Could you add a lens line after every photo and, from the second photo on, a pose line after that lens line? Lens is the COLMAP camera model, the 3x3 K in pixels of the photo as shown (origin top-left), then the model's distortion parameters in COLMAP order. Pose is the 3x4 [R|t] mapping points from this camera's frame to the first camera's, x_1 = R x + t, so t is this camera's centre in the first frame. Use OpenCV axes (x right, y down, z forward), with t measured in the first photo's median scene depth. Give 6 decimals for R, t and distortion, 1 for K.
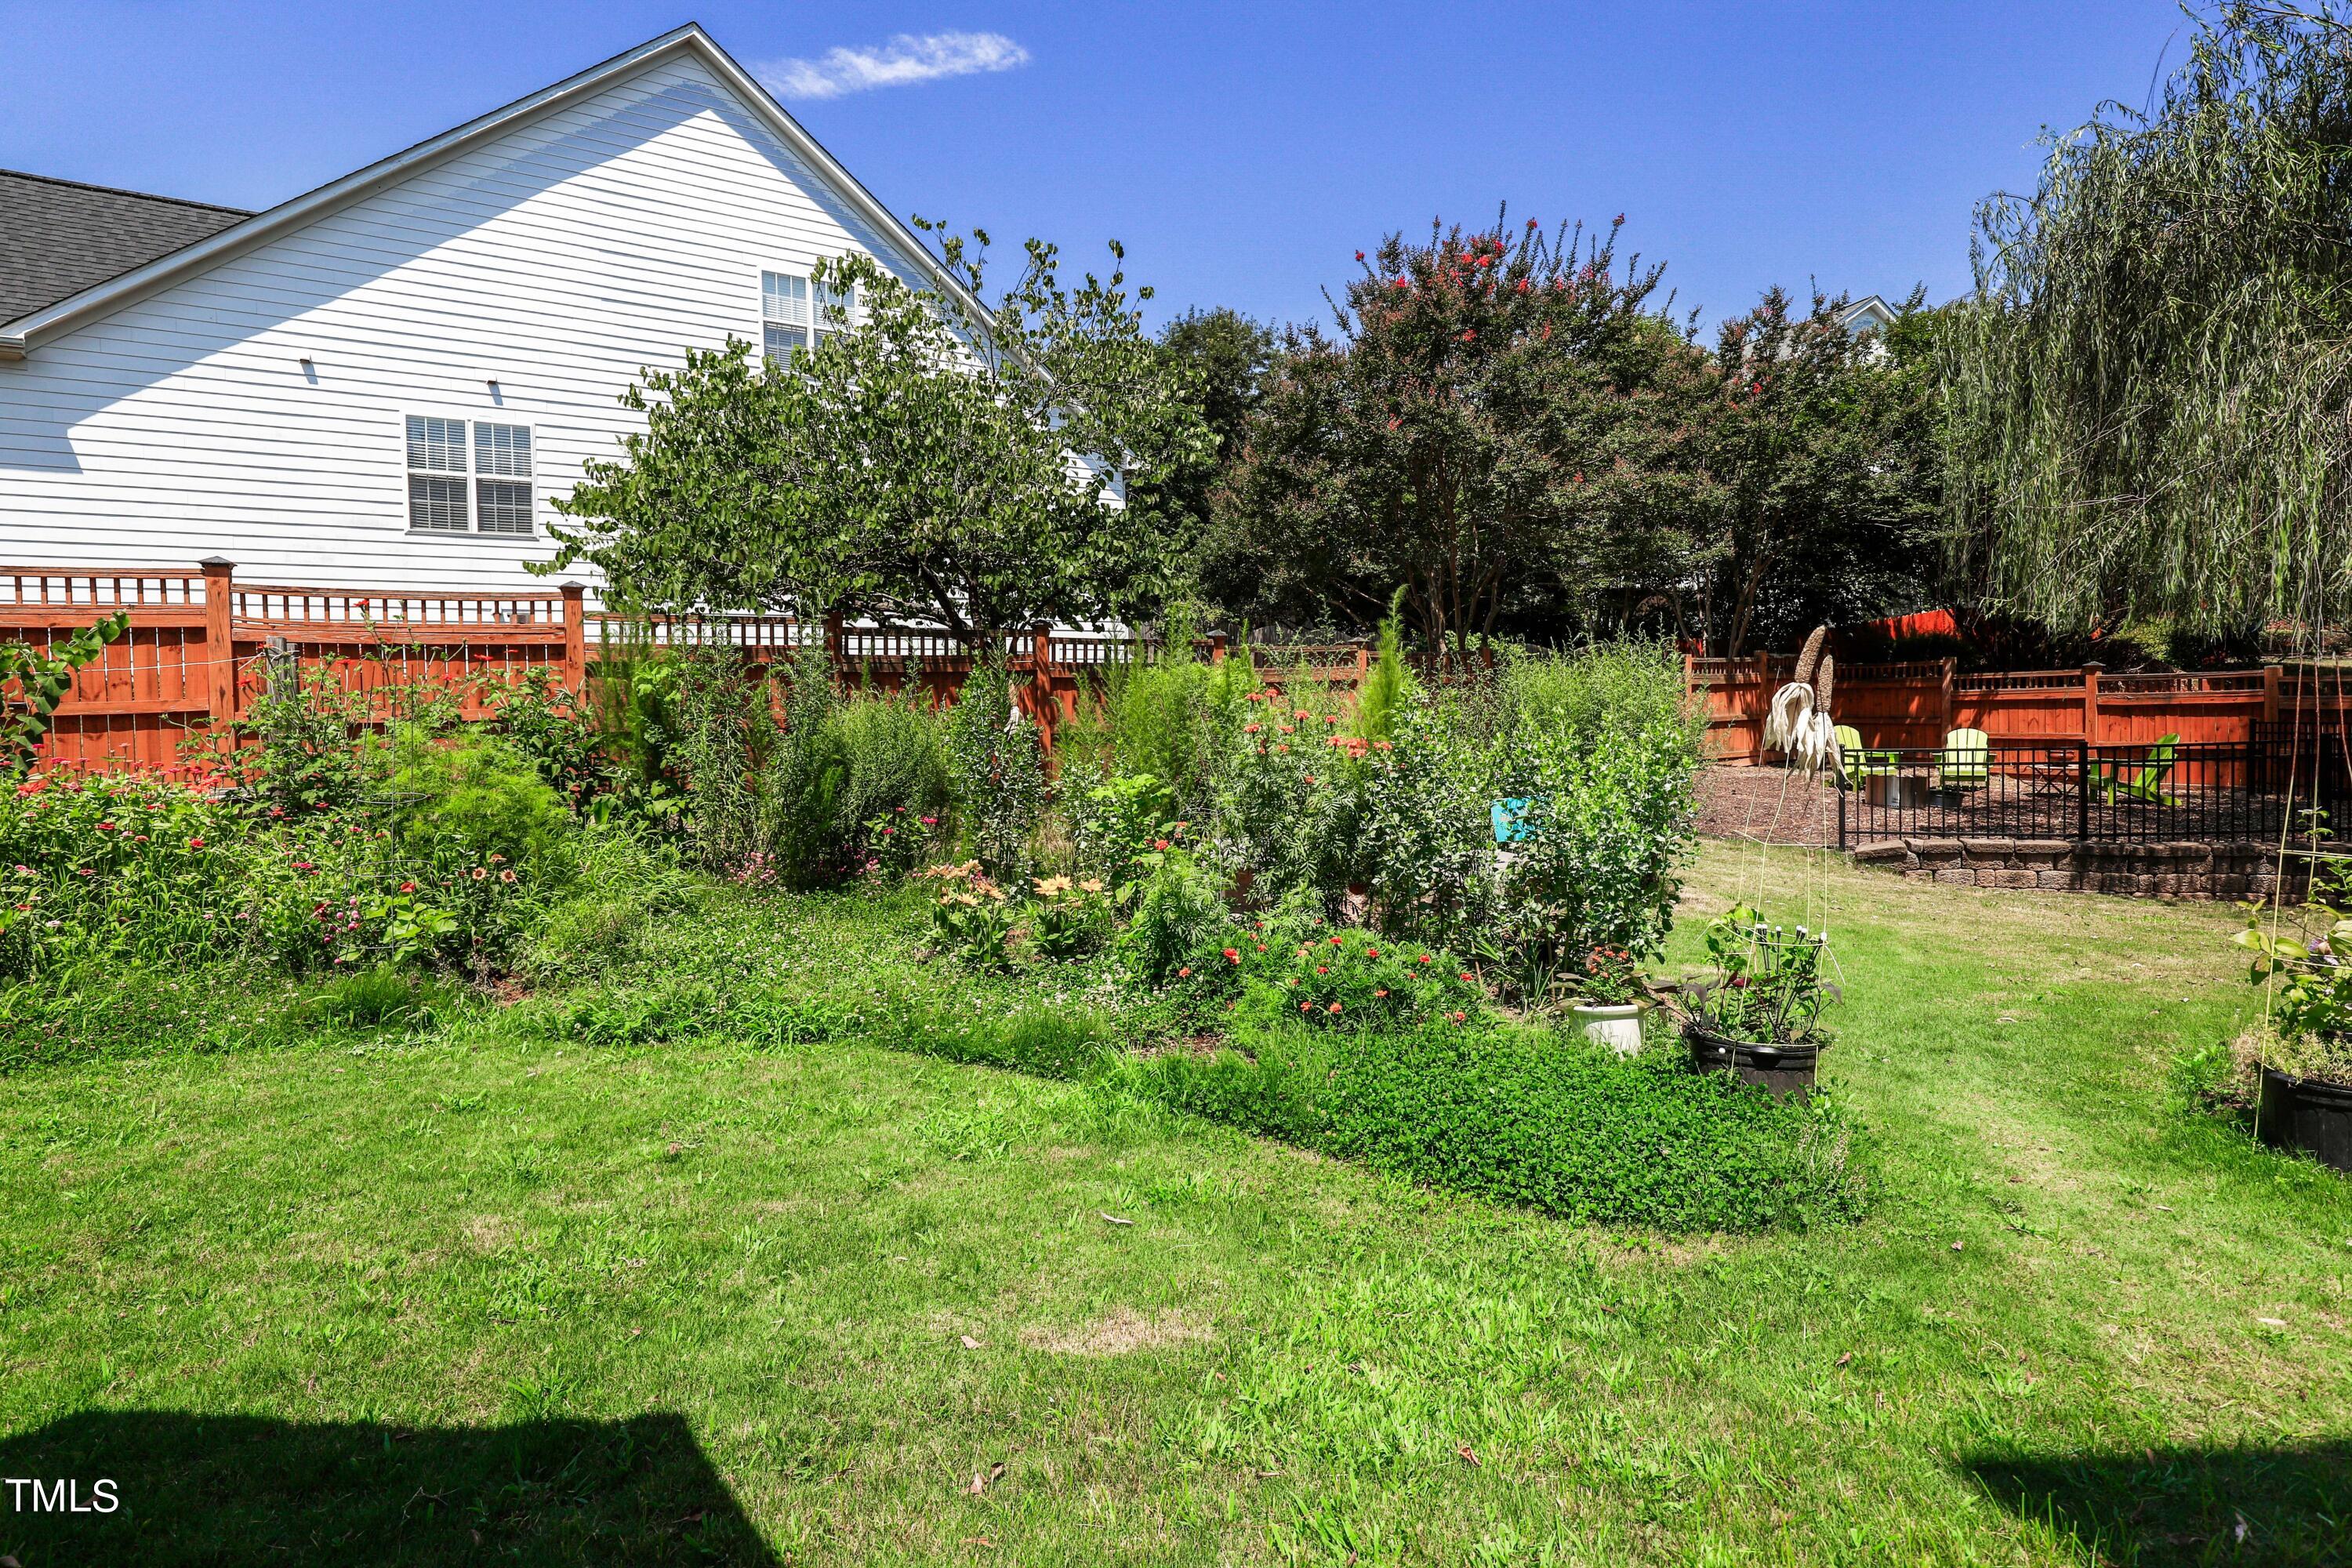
lens RADIAL K [[1220.0, 0, 1215.1], [0, 1220.0, 729.5], [0, 0, 1]] dist [0.004115, 0.000309]
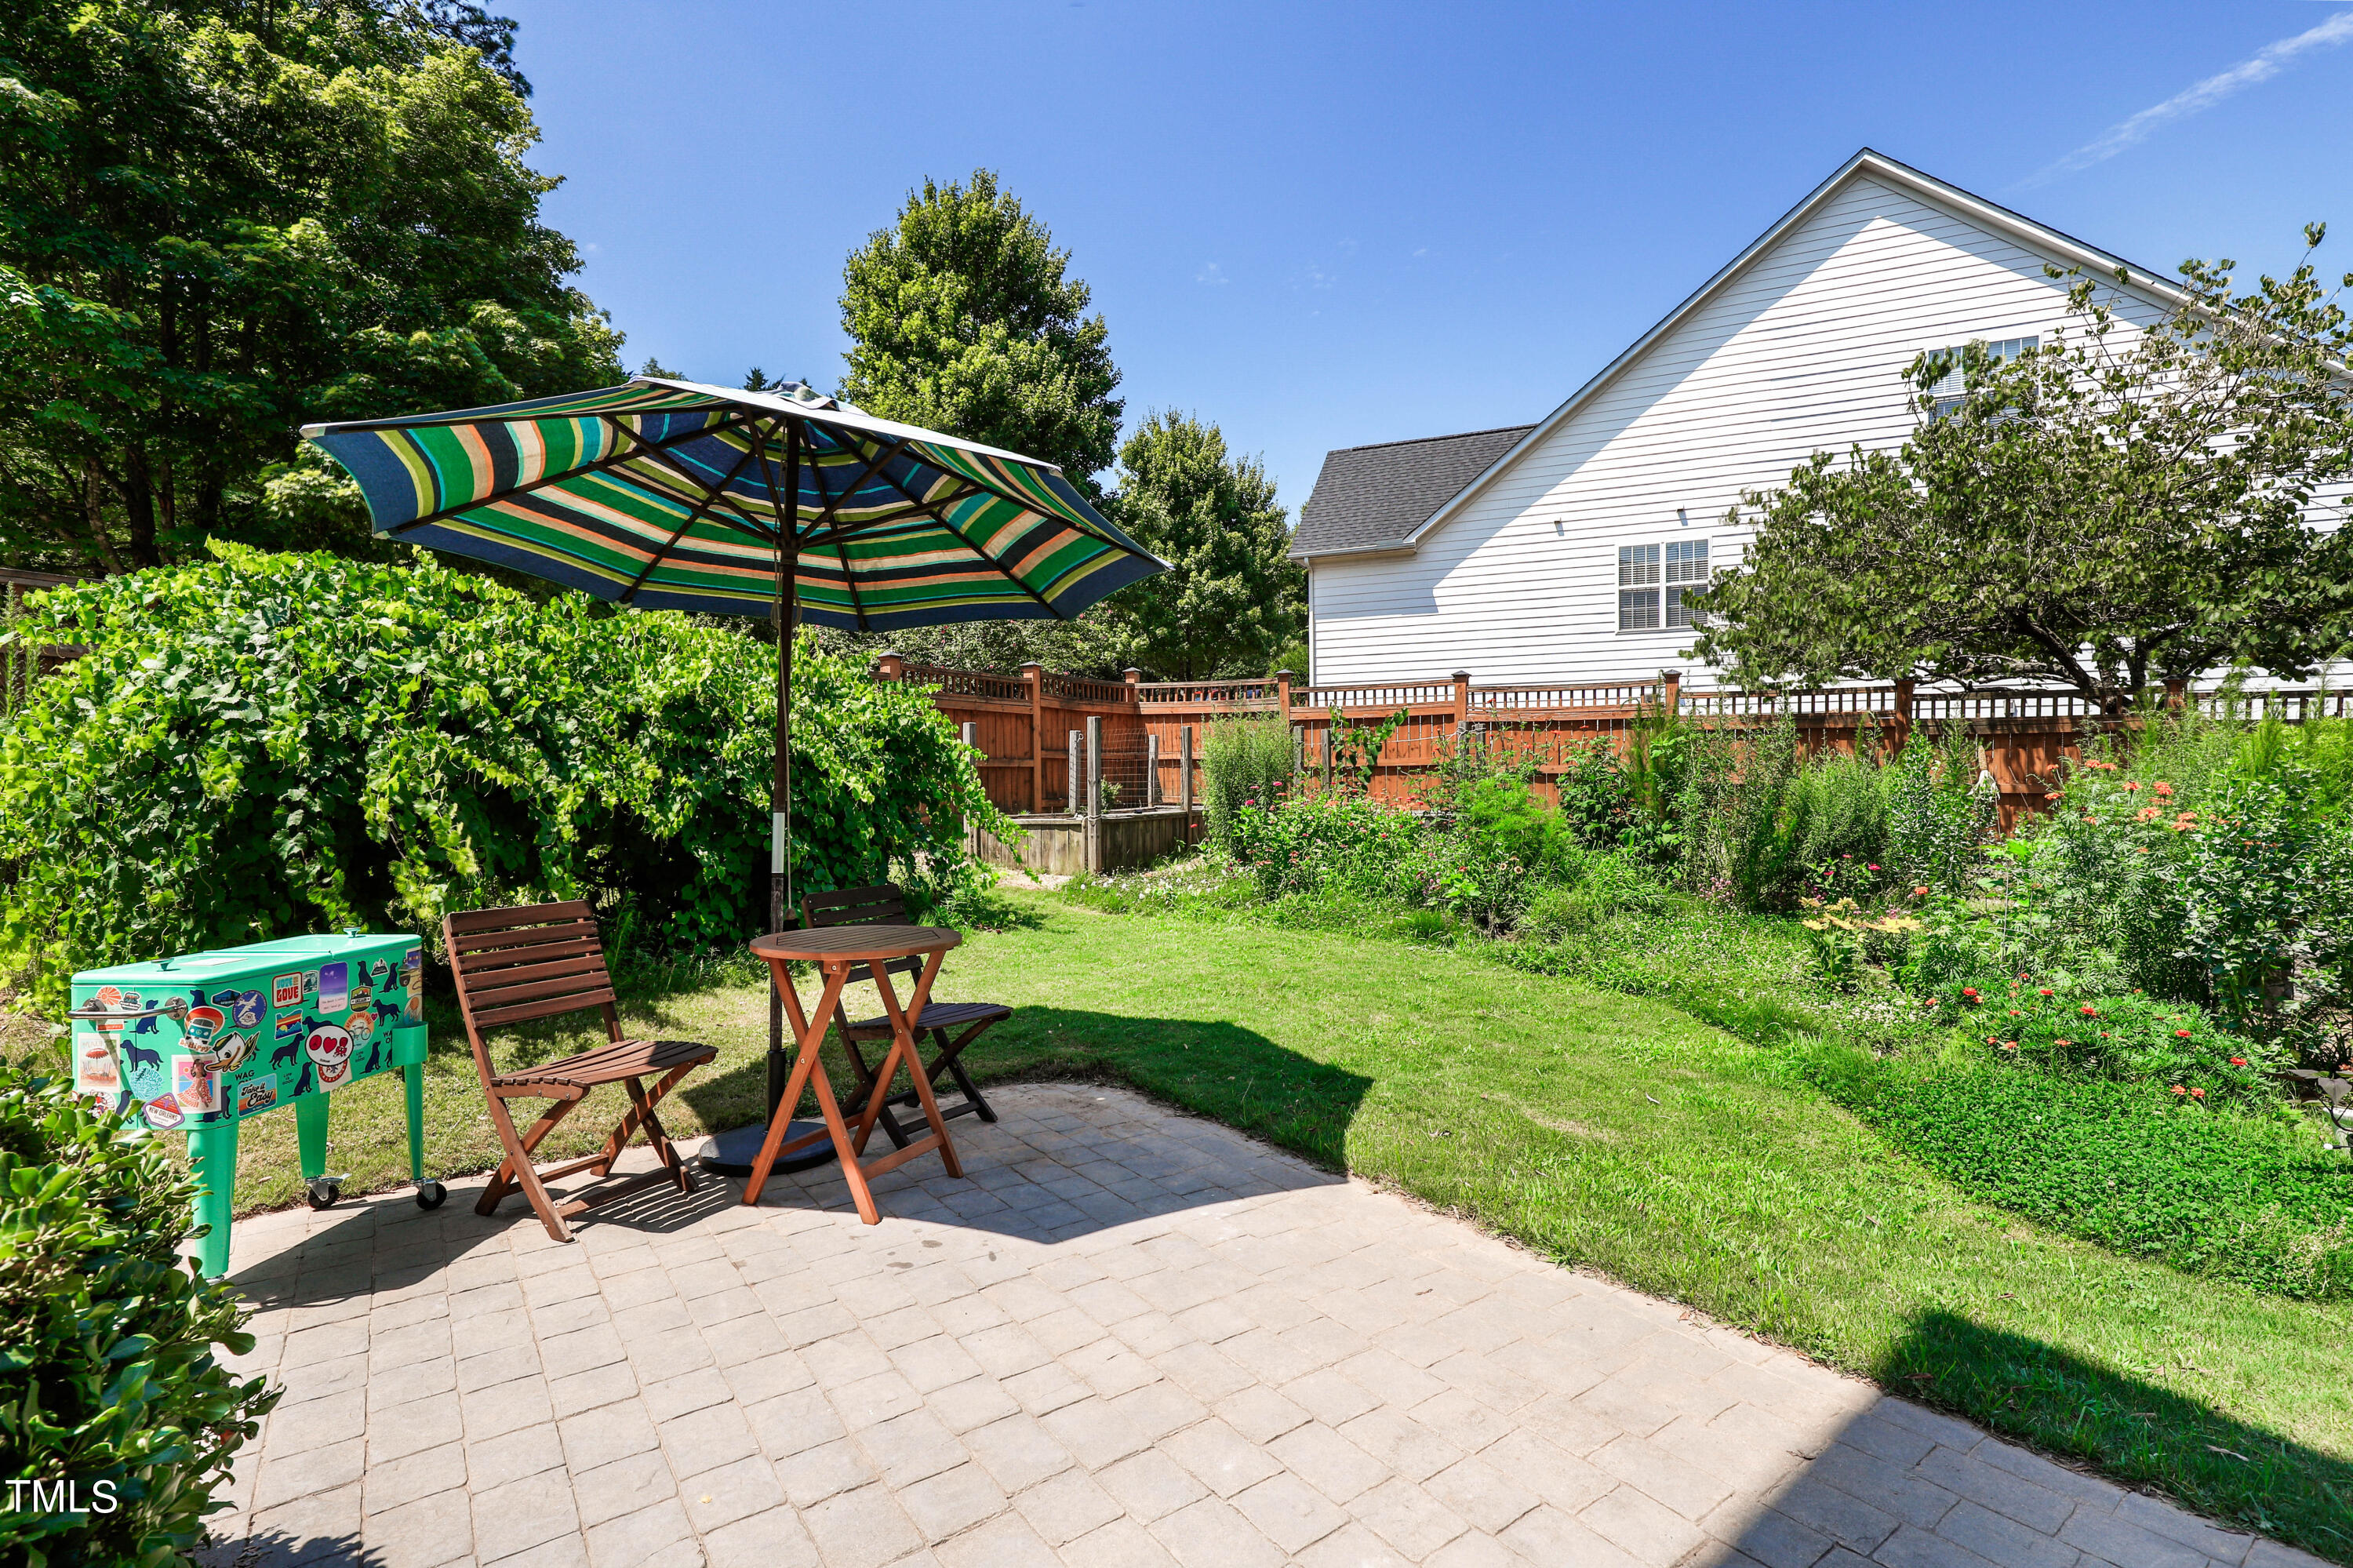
lens RADIAL K [[1101.5, 0, 1176.5], [0, 1101.5, 784.0], [0, 0, 1]] dist [0.002502, 0.000672]
pose [[0.511208, 0.028419, -0.858987, 0.200039], [-0.025094, 0.999521, 0.018134, -0.004376], [0.859091, 0.012285, 0.511676, -0.065455]]
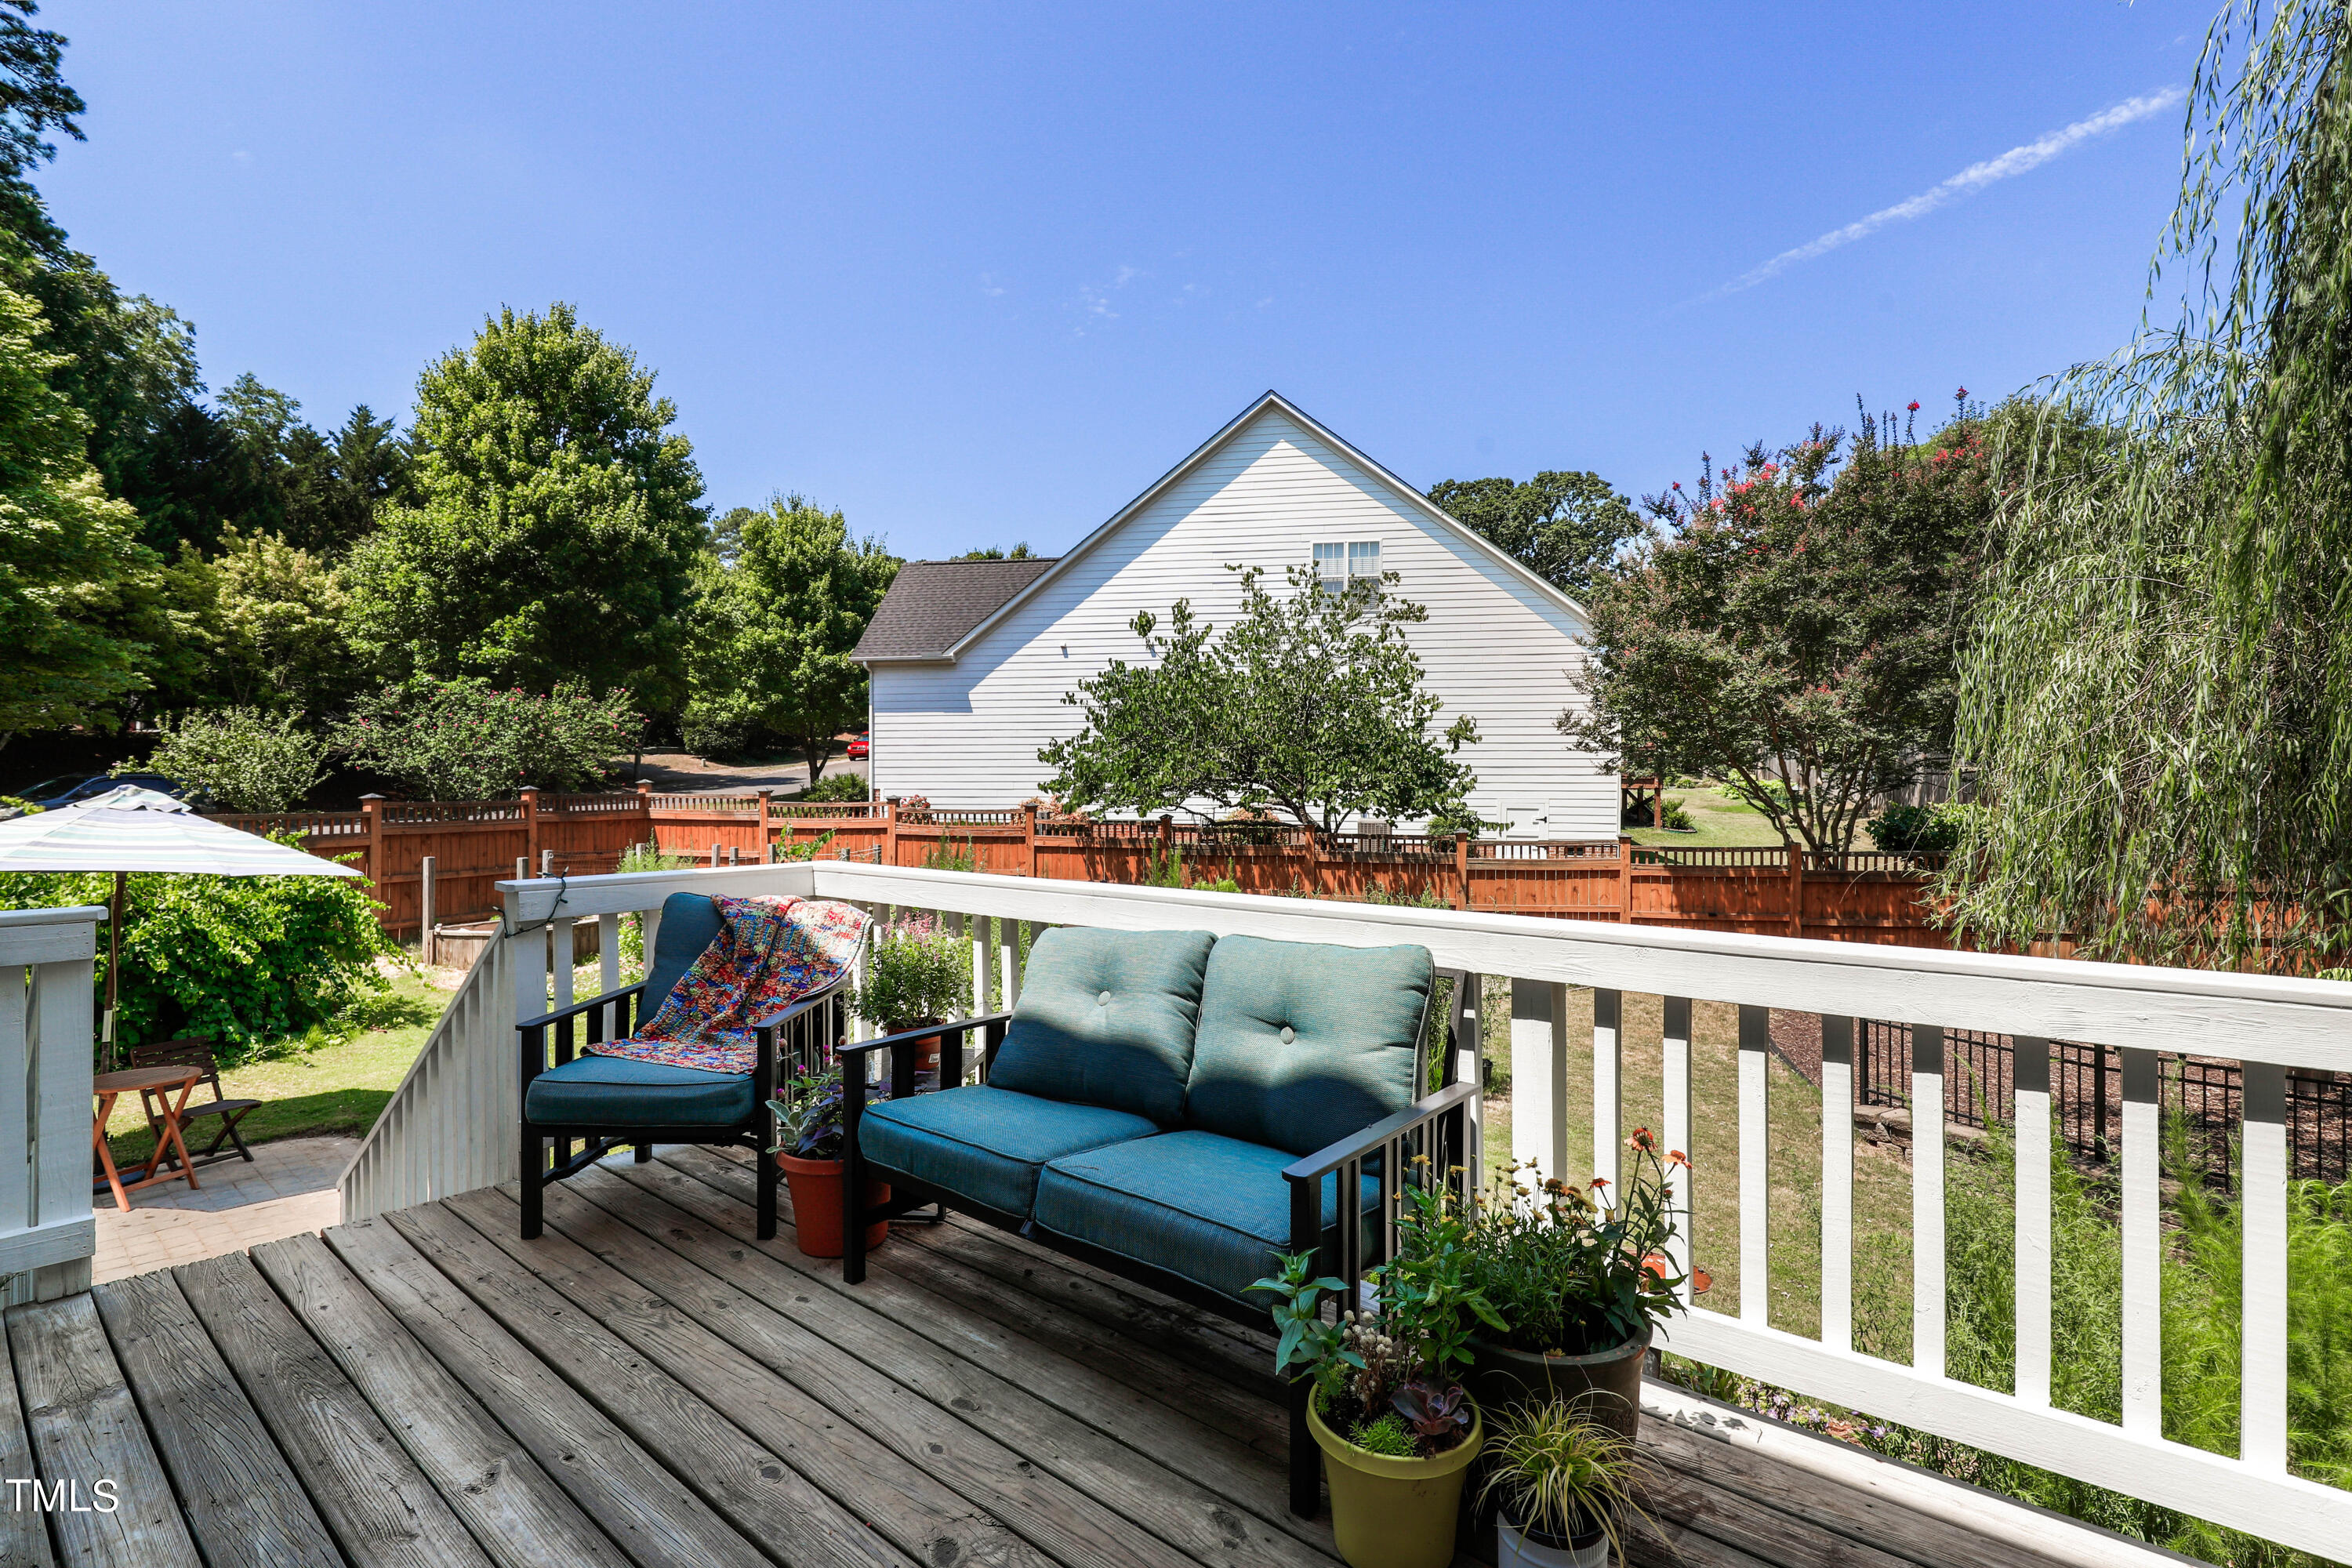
lens RADIAL K [[1102.9, 0, 1212.2], [0, 1102.9, 793.6], [0, 0, 1]] dist [-0.001070, 0.000188]
pose [[0.710509, 0.034625, -0.702835, 0.739047], [-0.038607, 0.999202, 0.010197, -0.139200], [0.702628, 0.019889, 0.711280, -0.007916]]
